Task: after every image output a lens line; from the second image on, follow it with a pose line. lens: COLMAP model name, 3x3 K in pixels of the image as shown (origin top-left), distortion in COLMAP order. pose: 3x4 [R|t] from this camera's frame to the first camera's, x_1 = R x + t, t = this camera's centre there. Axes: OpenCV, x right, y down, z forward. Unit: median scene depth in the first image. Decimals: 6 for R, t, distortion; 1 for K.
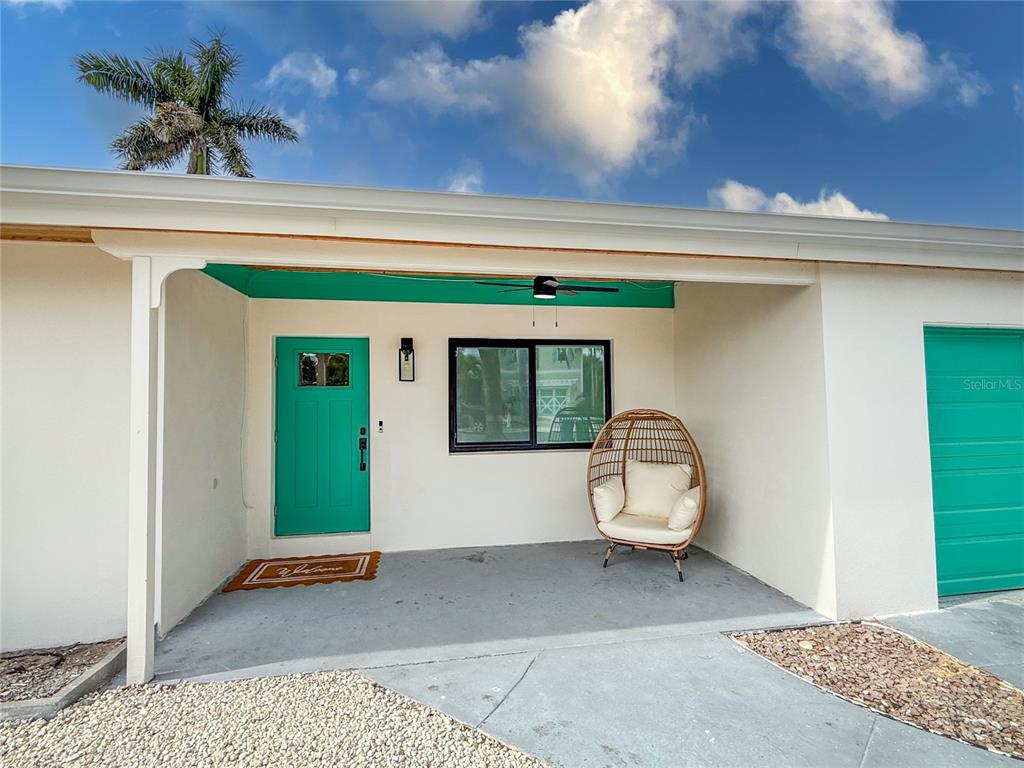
lens RADIAL K [[474.6, 0, 531.7], [0, 474.6, 388.8], [0, 0, 1]] dist [-0.001794, -0.000218]
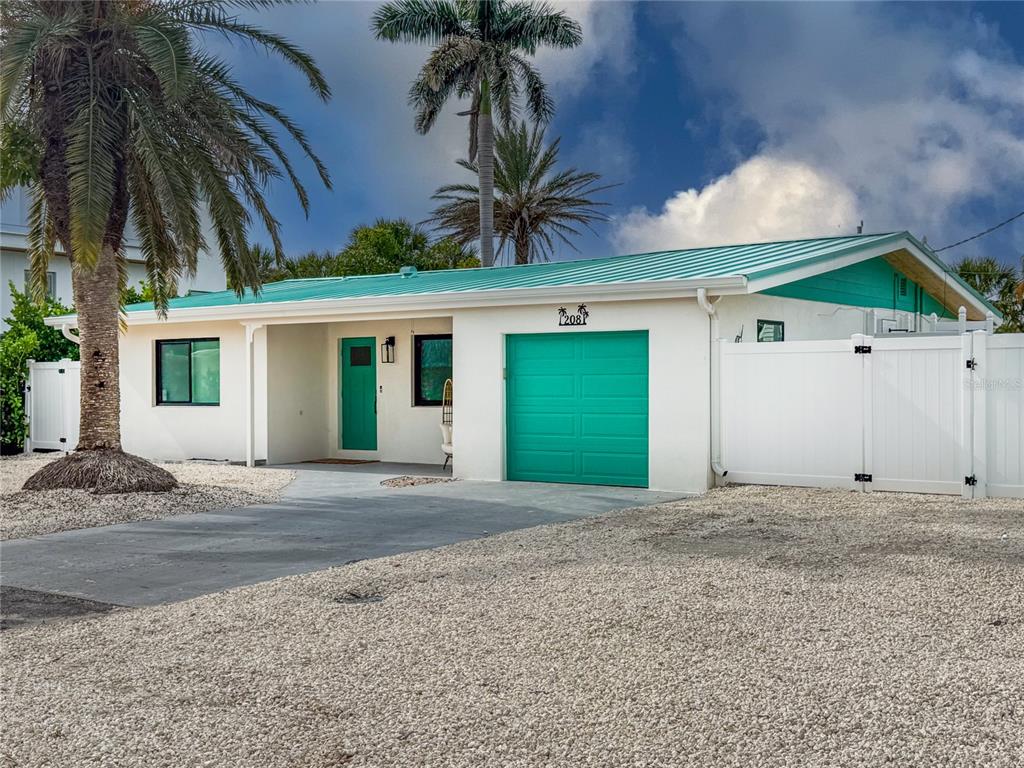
lens RADIAL K [[1201.6, 0, 512.0], [0, 1201.6, 384.0], [0, 0, 1]] dist [0.080283, 0.005496]
pose [[0.731356, 0.007216, -0.681958, 3.008010], [0.027740, 0.998802, 0.040318, -0.101351], [0.681431, -0.048405, 0.730280, -1.828088]]
